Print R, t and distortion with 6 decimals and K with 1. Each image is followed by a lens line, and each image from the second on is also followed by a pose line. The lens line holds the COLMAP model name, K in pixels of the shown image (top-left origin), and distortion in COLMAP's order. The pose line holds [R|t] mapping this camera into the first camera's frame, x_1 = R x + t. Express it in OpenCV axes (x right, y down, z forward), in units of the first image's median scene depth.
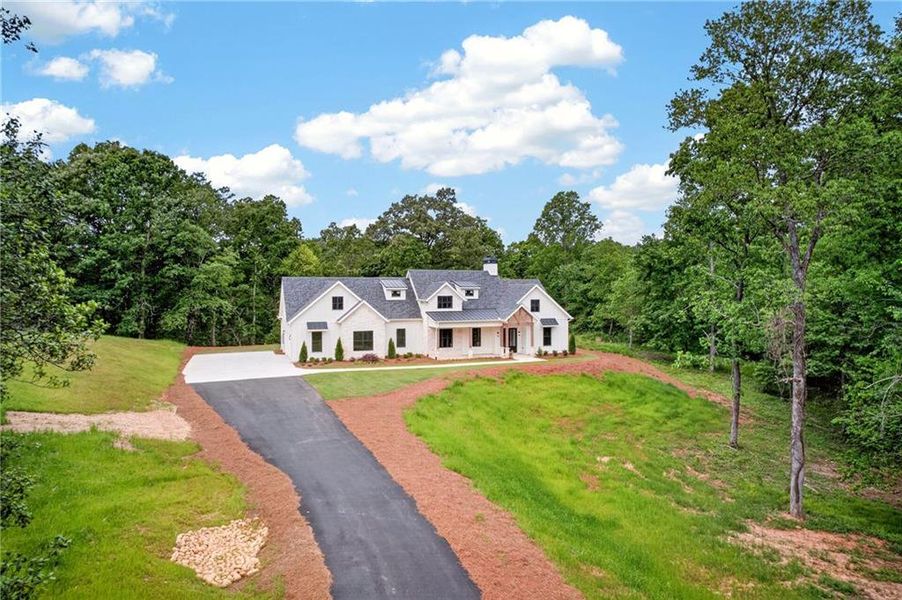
lens RADIAL K [[584.1, 0, 449.5], [0, 584.1, 296.0], [0, 0, 1]] dist [-0.029249, 0.001970]
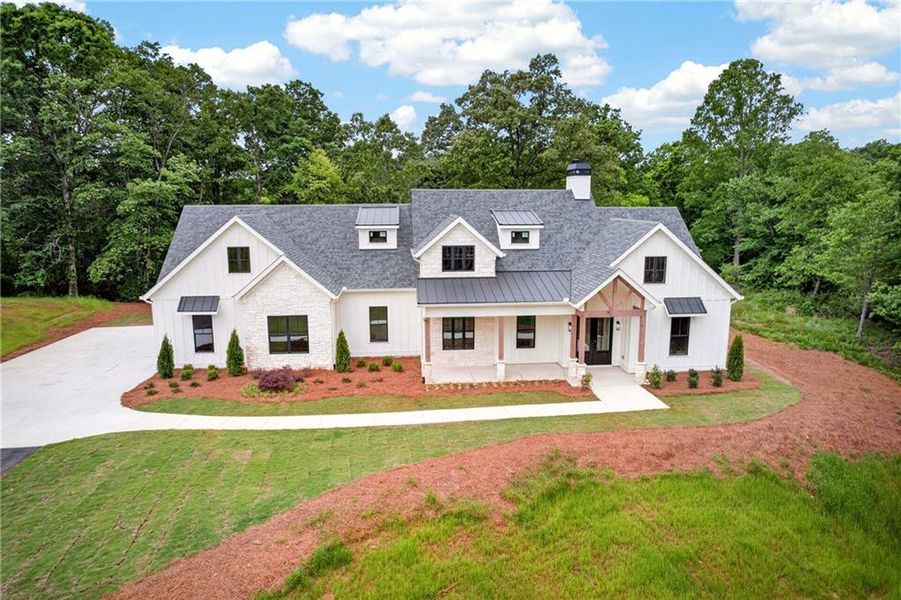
lens RADIAL K [[580.5, 0, 450.5], [0, 580.5, 300.0], [0, 0, 1]] dist [-0.067908, 0.048269]
pose [[0.963152, 0.045827, -0.265024, 0.113647], [-0.003225, 0.987274, 0.158995, -0.031438], [0.268938, -0.152281, 0.951043, 0.528434]]
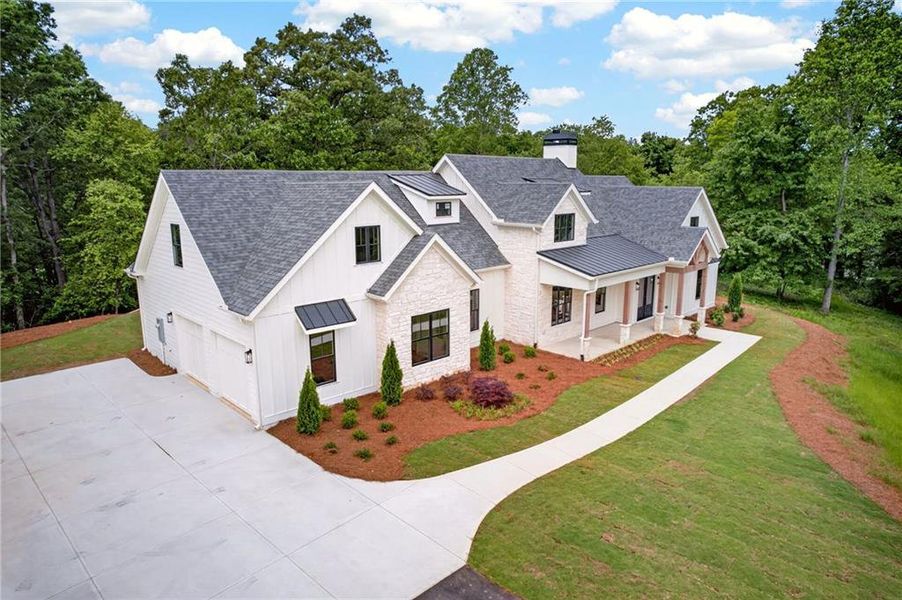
lens RADIAL K [[584.1, 0, 449.5], [0, 584.1, 296.0], [0, 0, 1]] dist [-0.029249, 0.001970]
pose [[0.918101, -0.077189, 0.388757, -0.269848], [0.003649, 0.982457, 0.186453, -0.022191], [-0.396329, -0.169764, 0.902277, 0.604095]]
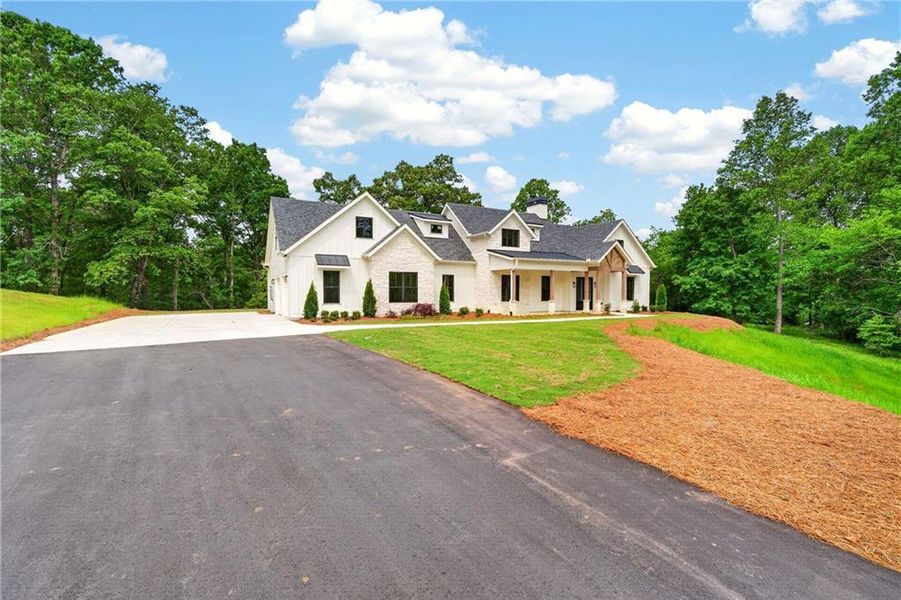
lens RADIAL K [[407.4, 0, 450.9], [0, 407.4, 302.1], [0, 0, 1]] dist [-0.000061, 0.000042]
pose [[0.987793, -0.000323, 0.155770, -0.156469], [-0.001841, 0.999904, 0.013744, 0.081891], [-0.155759, -0.013863, 0.987698, 0.506821]]
